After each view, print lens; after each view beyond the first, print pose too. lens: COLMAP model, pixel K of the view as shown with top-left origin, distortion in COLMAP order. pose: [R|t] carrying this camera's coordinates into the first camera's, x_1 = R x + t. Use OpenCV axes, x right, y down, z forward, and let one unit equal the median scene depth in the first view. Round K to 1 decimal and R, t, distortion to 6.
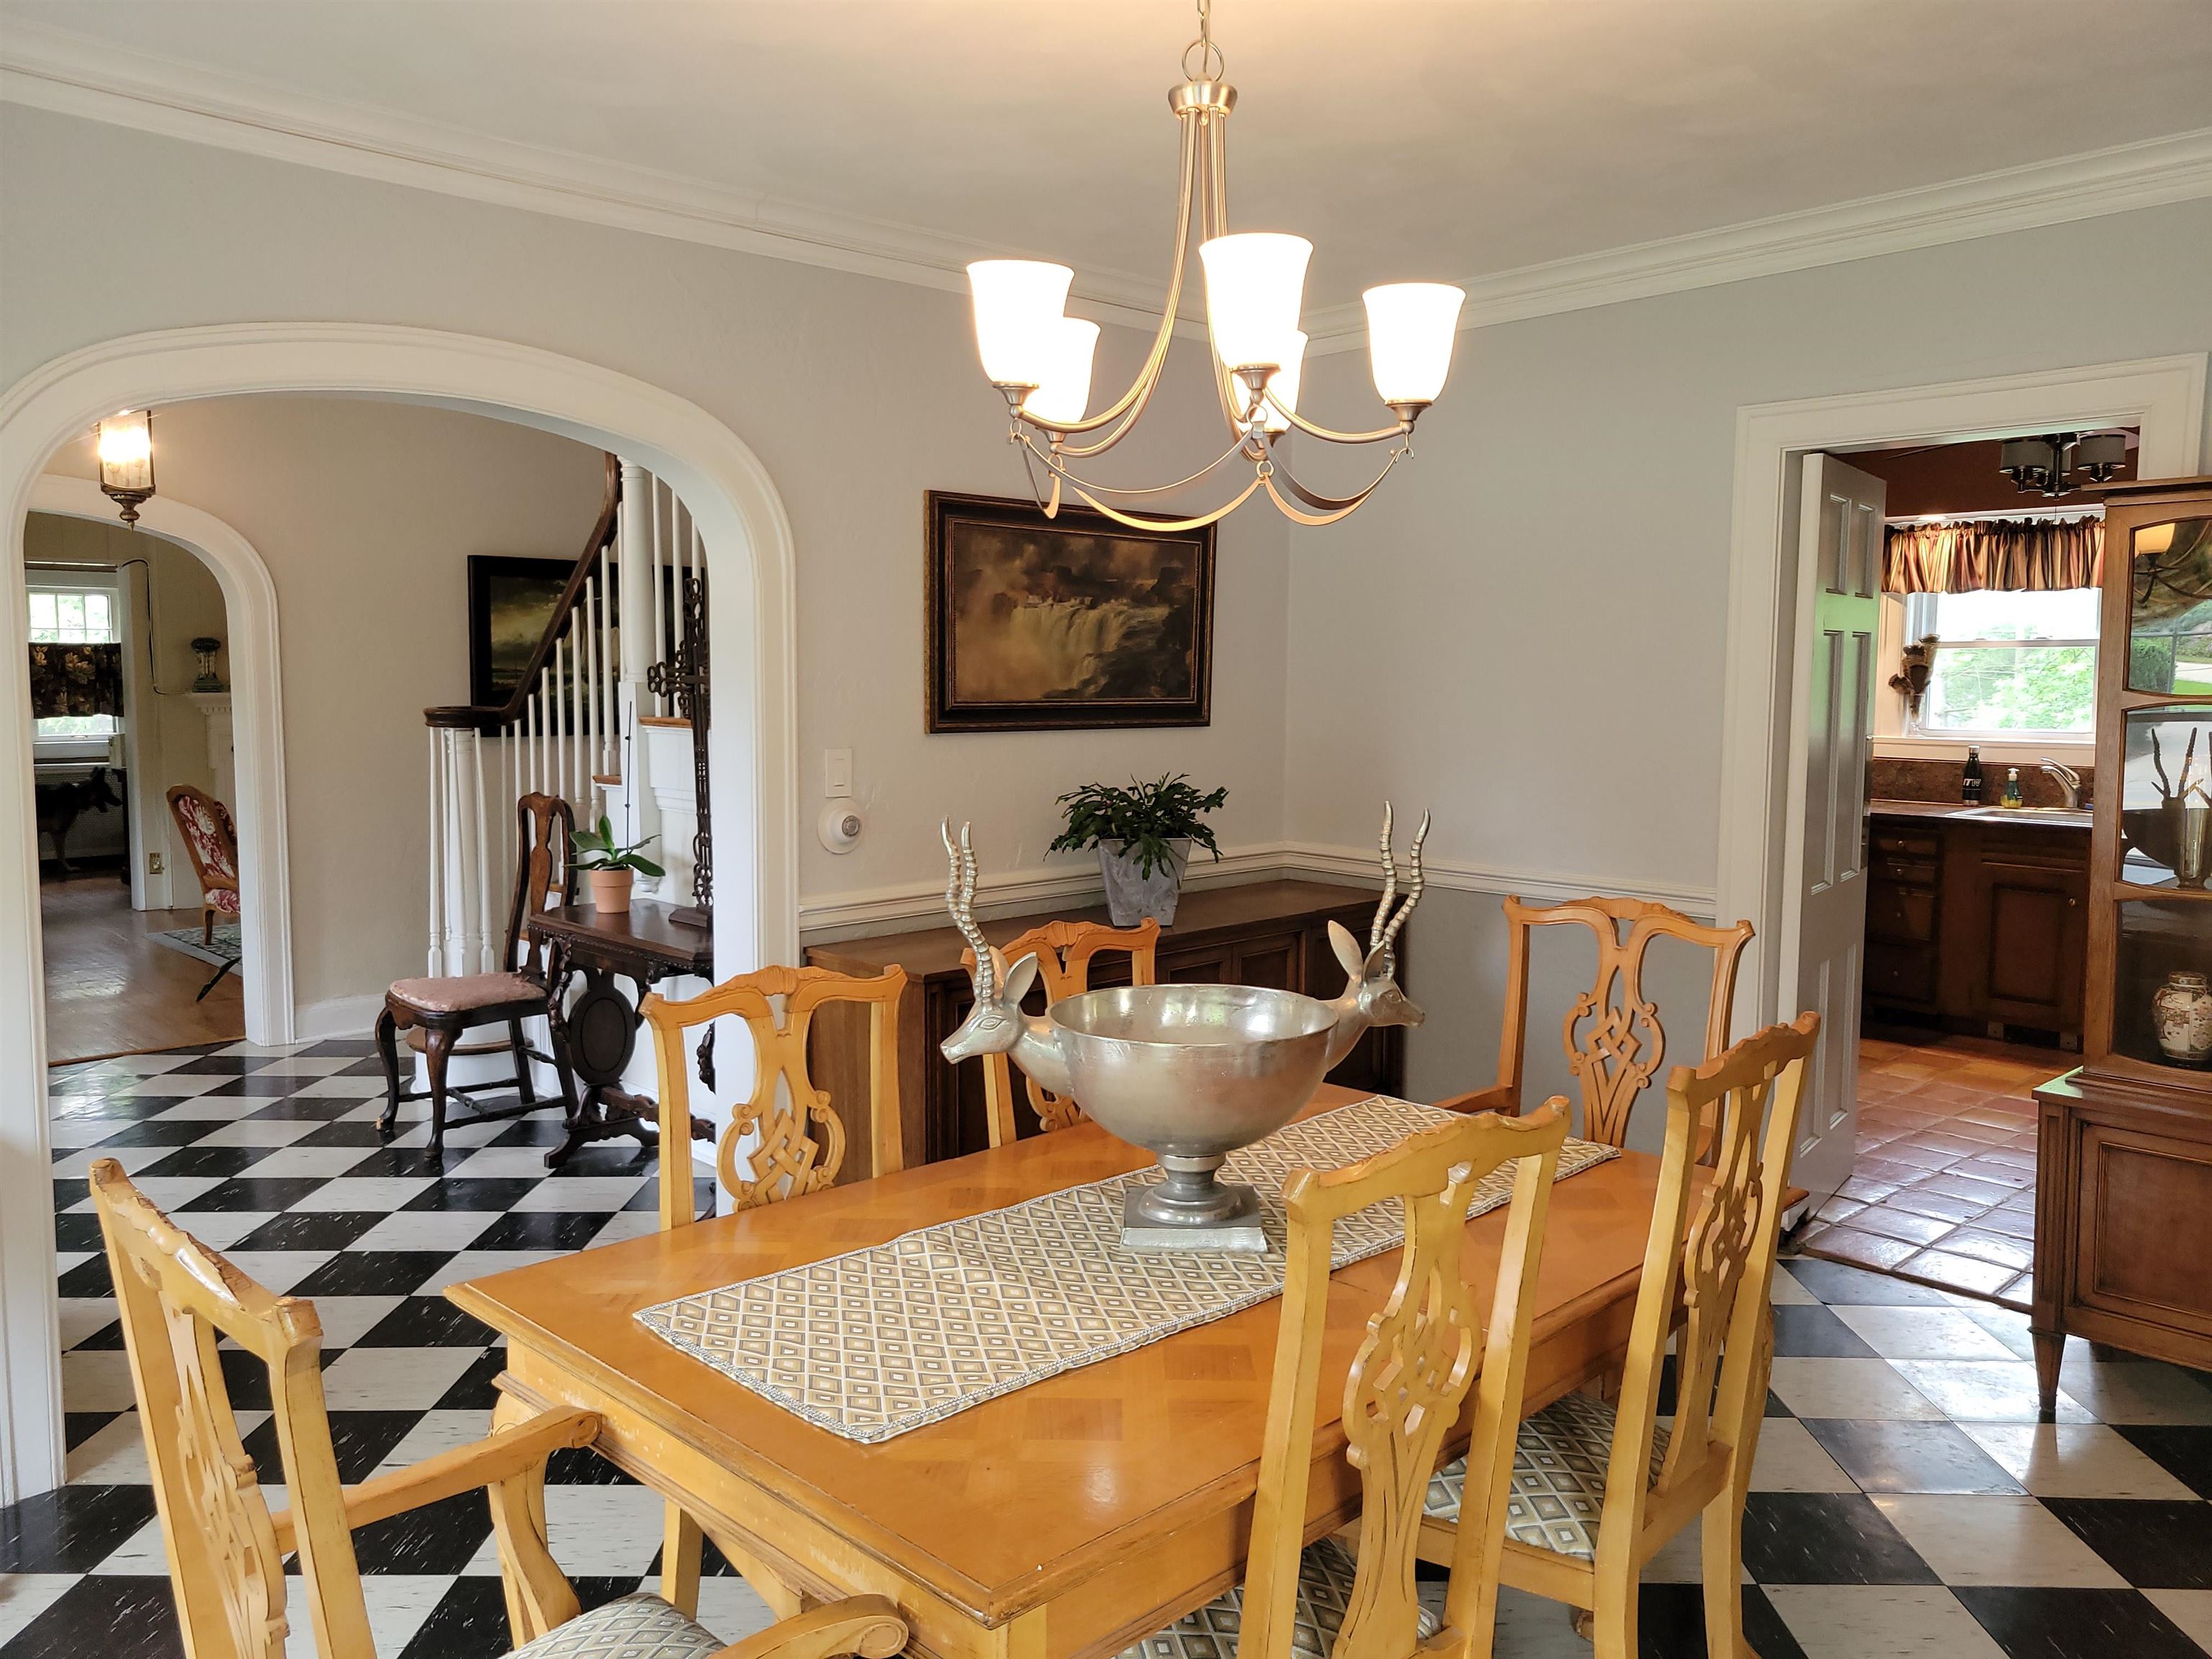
lens RADIAL K [[1699.5, 0, 1107.4], [0, 1699.5, 820.2], [0, 0, 1]] dist [0.037199, -0.012655]
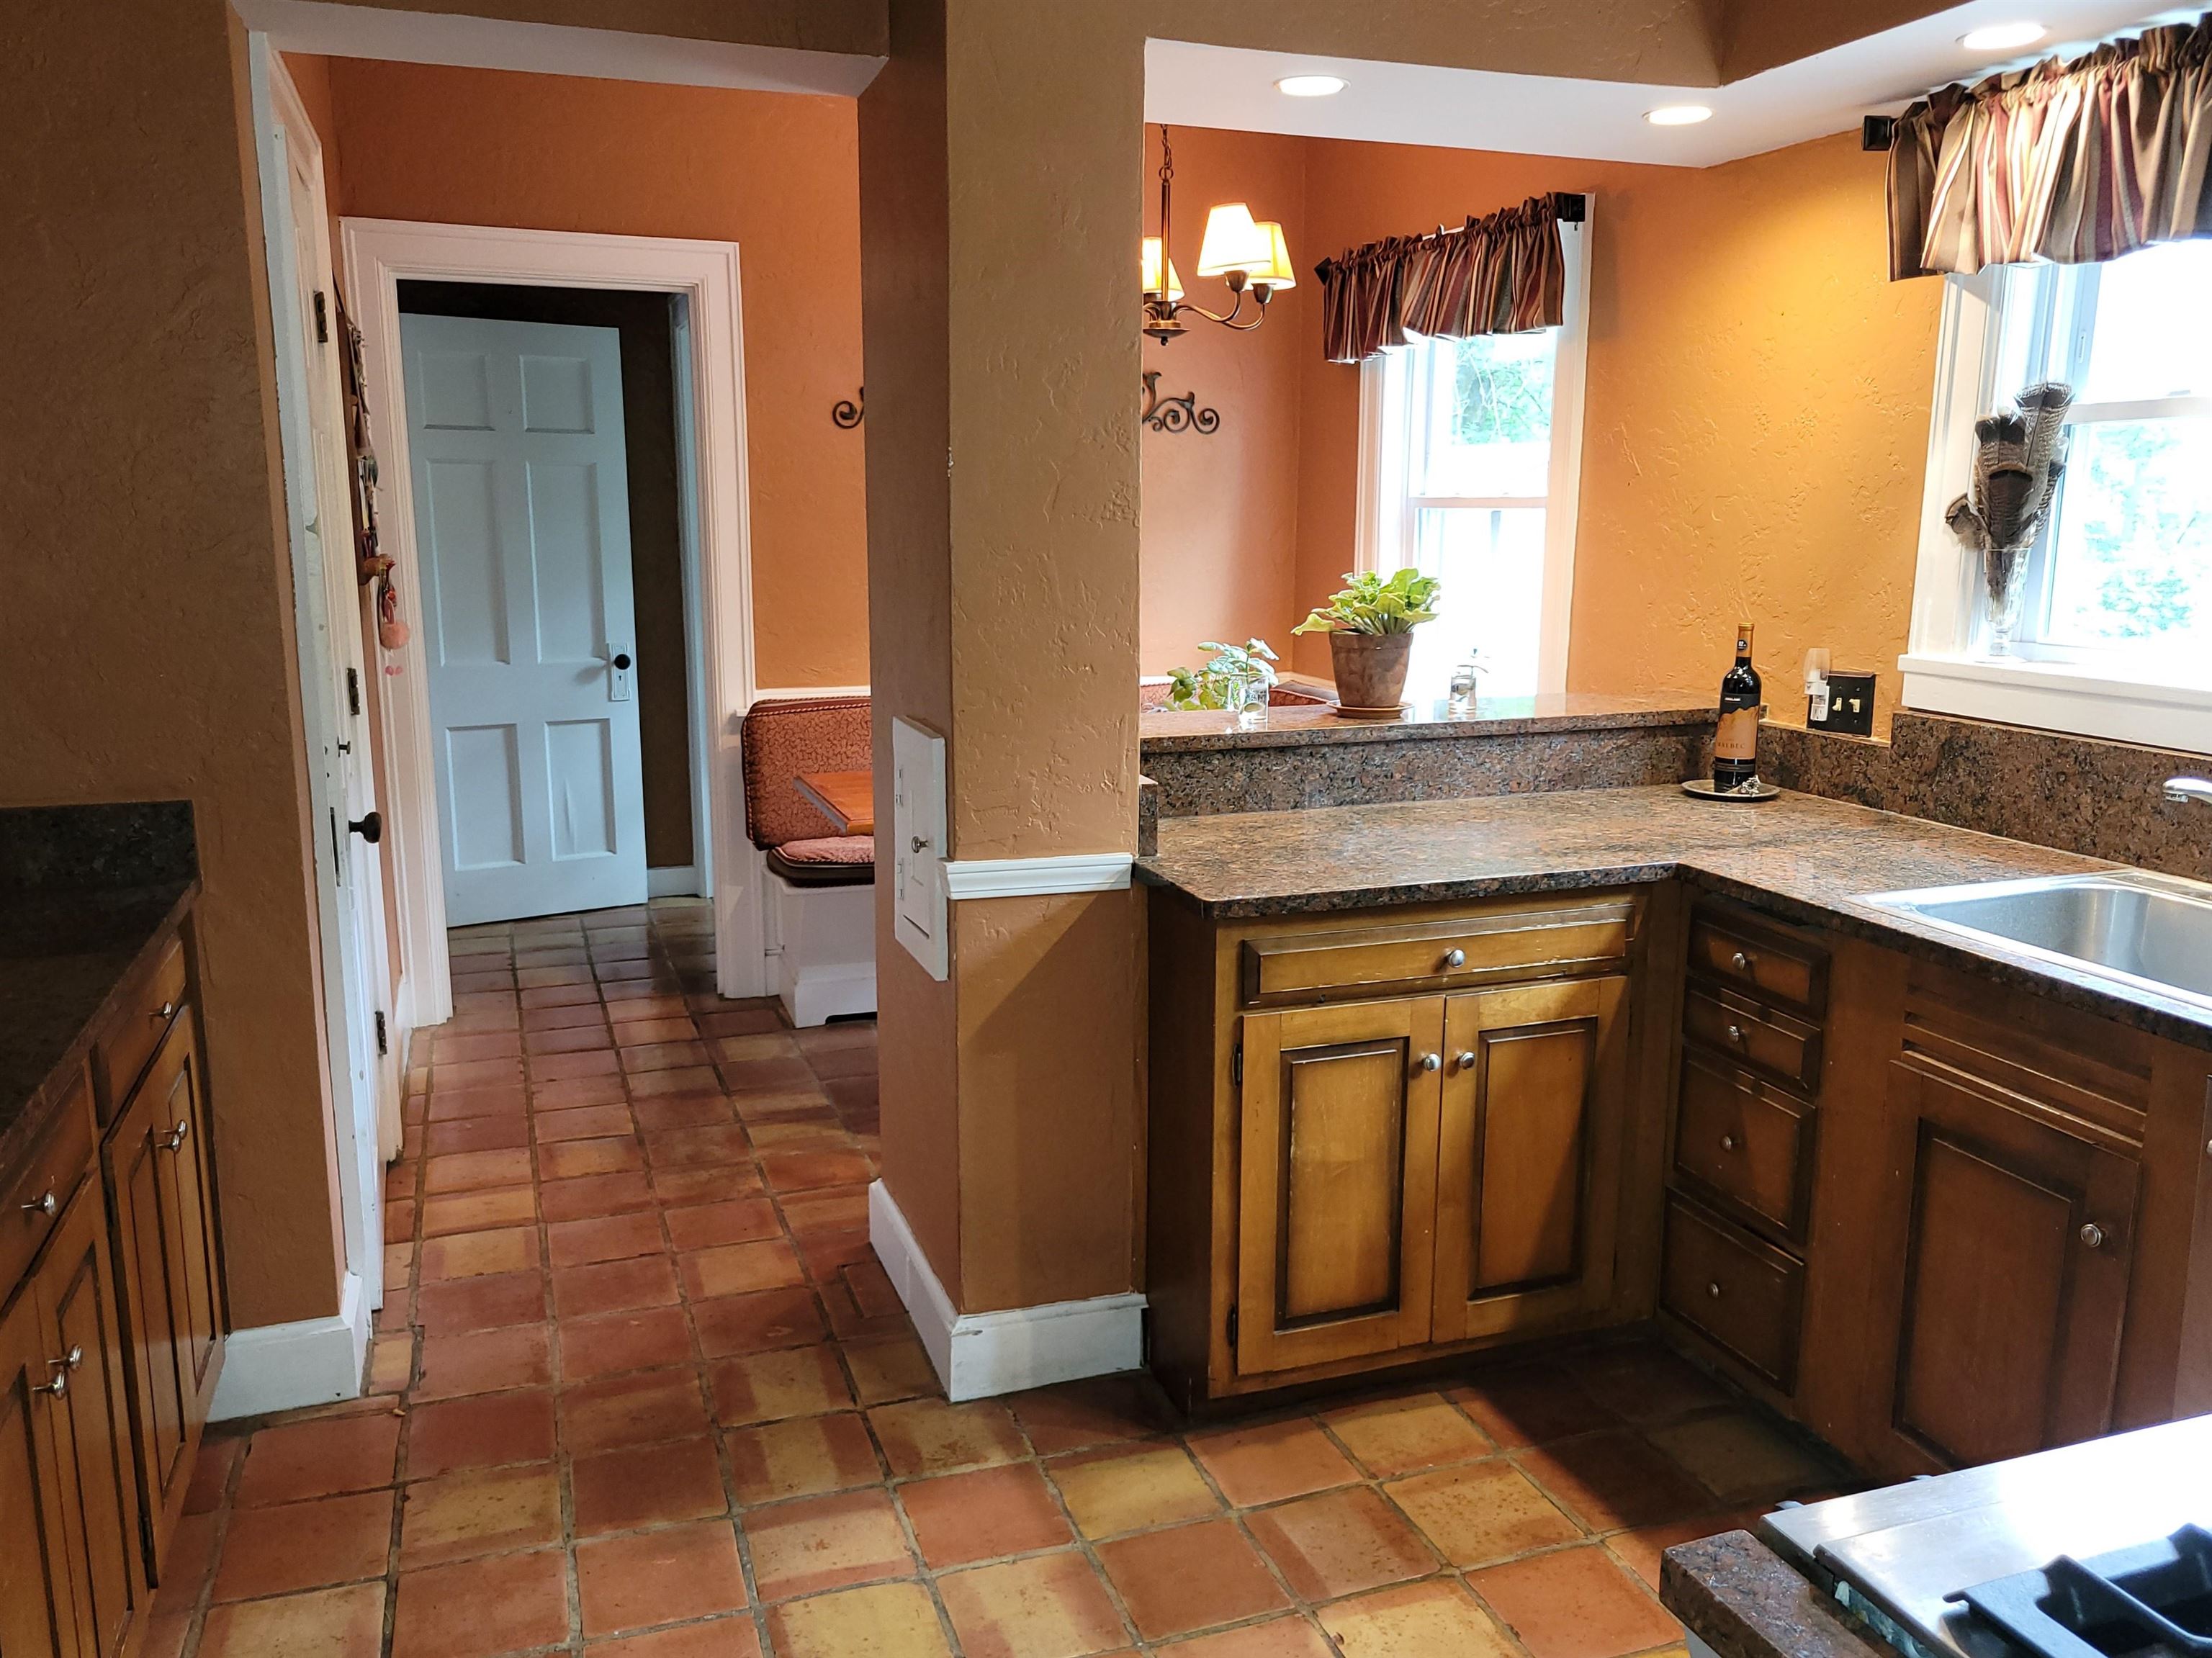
lens RADIAL K [[1699.3, 0, 1091.5], [0, 1699.3, 834.3], [0, 0, 1]] dist [0.037199, -0.012655]
pose [[0.897846, 0.086000, -0.431829, 0.470492], [-0.041844, 0.992967, 0.110751, -0.045304], [0.438317, -0.081368, 0.895130, 0.579497]]
